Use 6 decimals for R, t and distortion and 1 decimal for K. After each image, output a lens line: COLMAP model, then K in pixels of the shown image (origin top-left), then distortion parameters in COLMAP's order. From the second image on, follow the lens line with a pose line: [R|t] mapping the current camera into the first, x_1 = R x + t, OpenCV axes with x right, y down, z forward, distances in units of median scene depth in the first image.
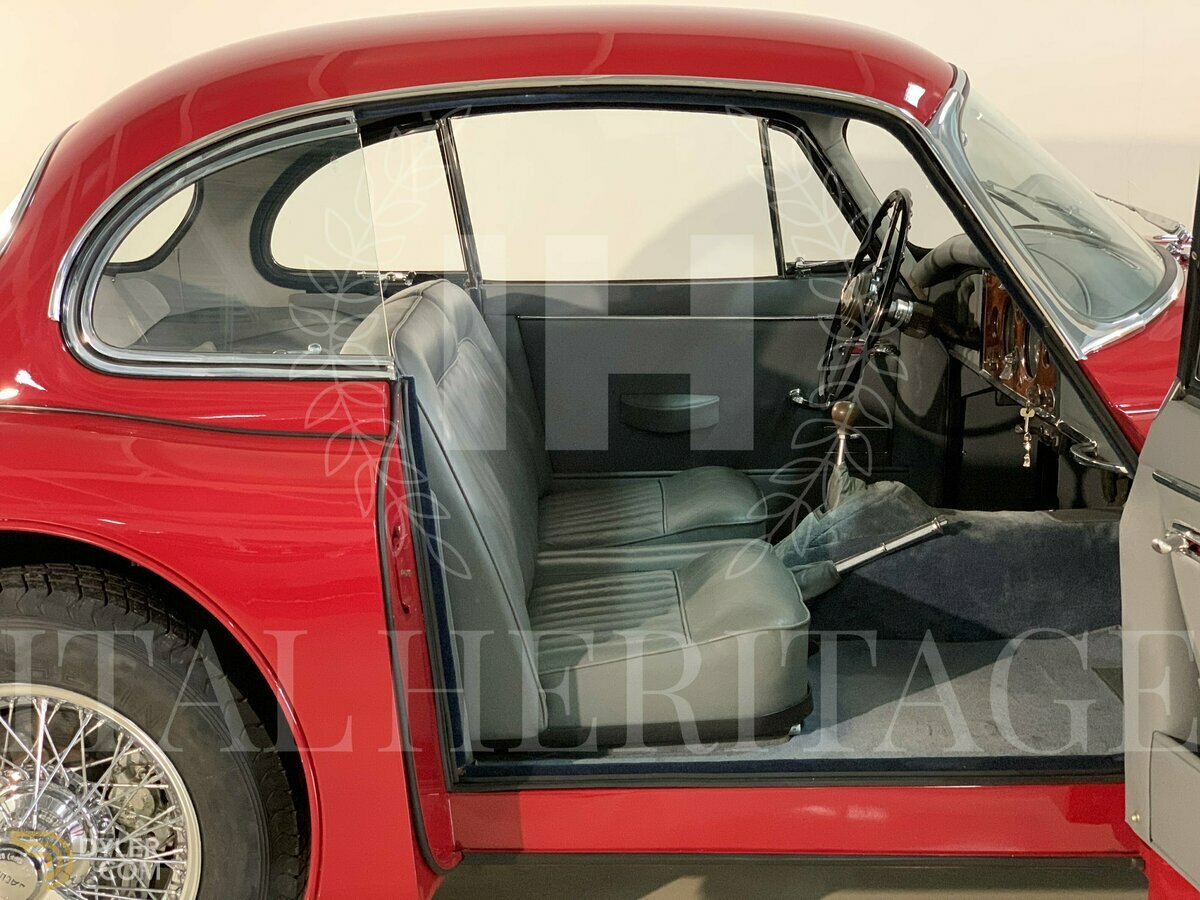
lens RADIAL K [[1784.3, 0, 600.0], [0, 1784.3, 450.0], [0, 0, 1]] dist [0.045895, 0.044665]
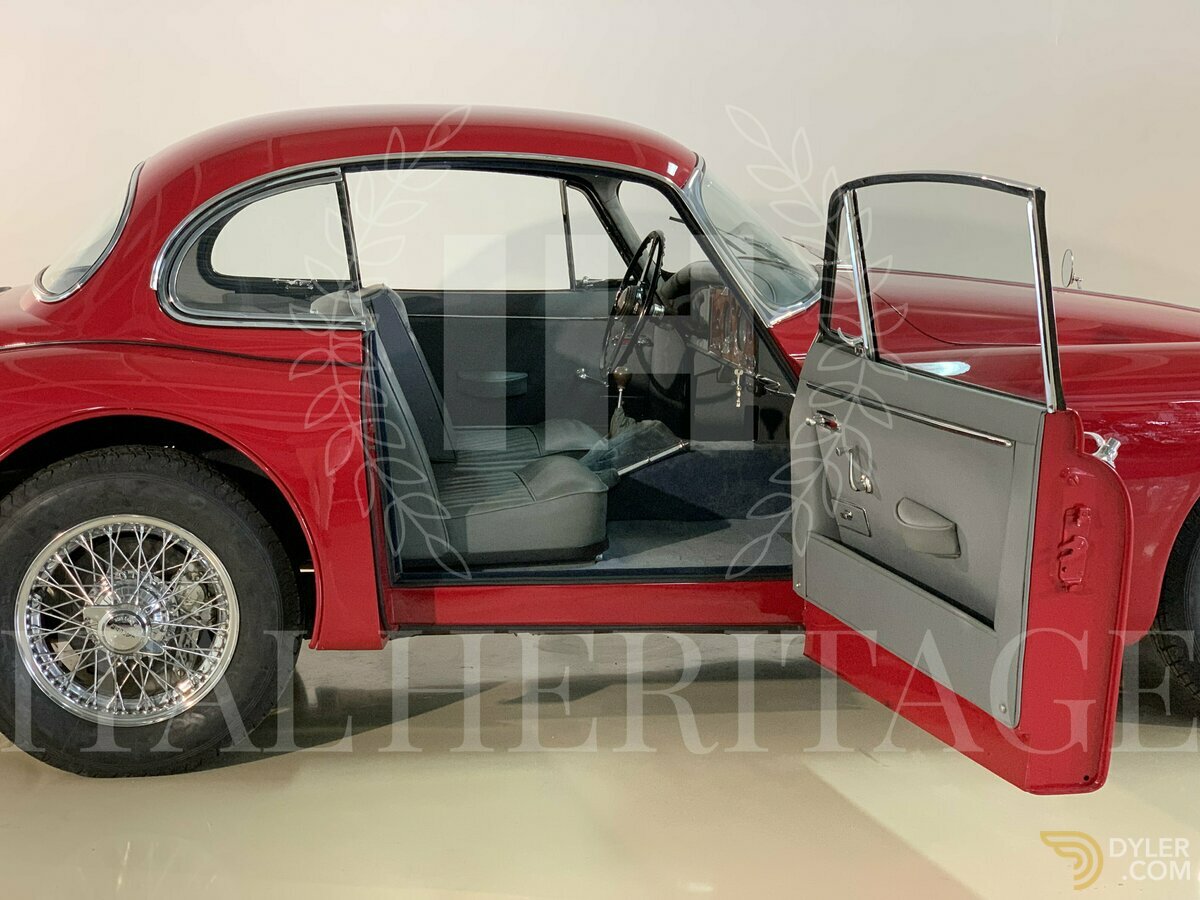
lens RADIAL K [[1784.3, 0, 600.0], [0, 1784.3, 450.0], [0, 0, 1]] dist [0.045895, 0.044665]
pose [[0.987410, 0.009549, 0.157891, -0.125146], [-0.004625, 0.999492, -0.031527, 0.094386], [-0.158112, 0.030399, 0.986953, -0.512525]]
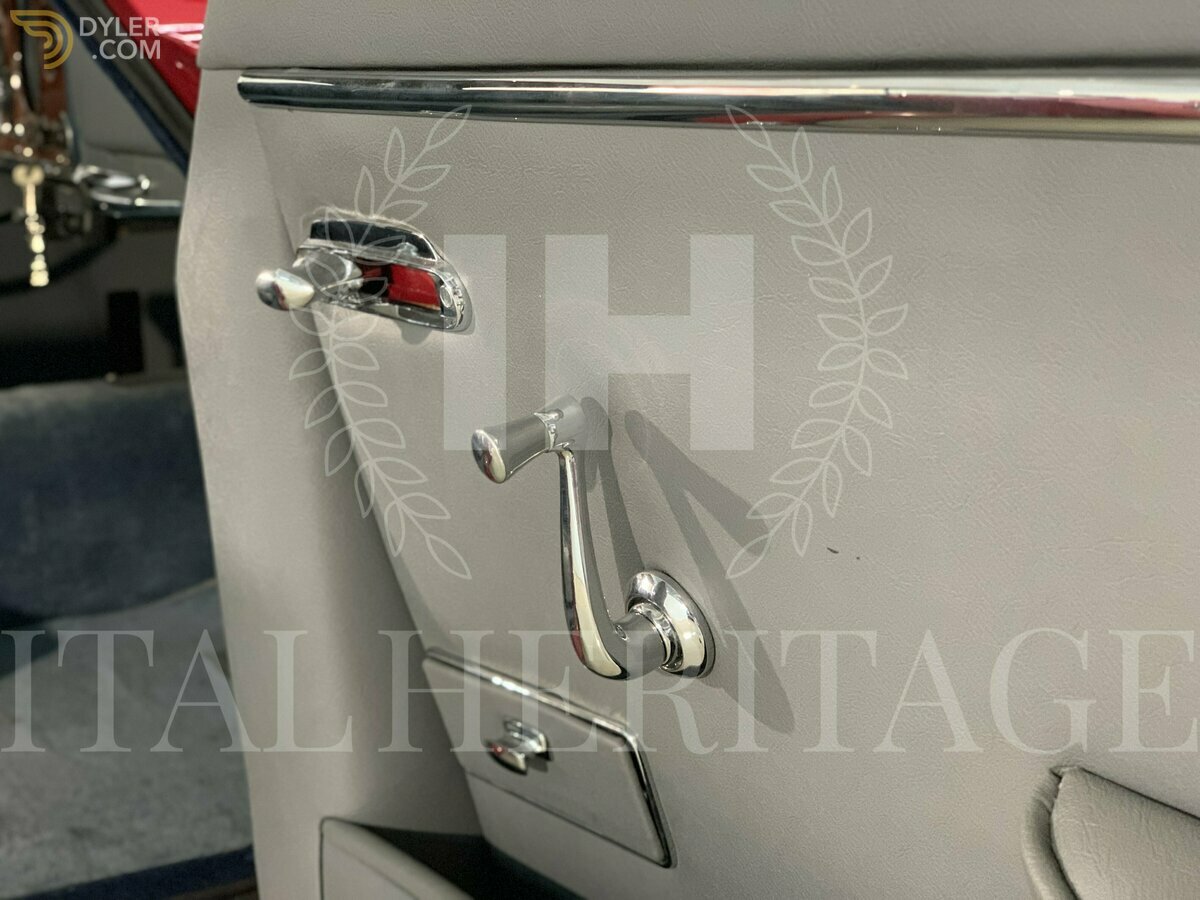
lens RADIAL K [[1784.3, 0, 600.0], [0, 1784.3, 450.0], [0, 0, 1]] dist [0.045895, 0.044665]
pose [[0.890481, -0.094767, 0.445043, 0.143469], [0.089618, 0.995441, 0.032654, 0.053064], [-0.446108, 0.010806, 0.894914, 0.452560]]
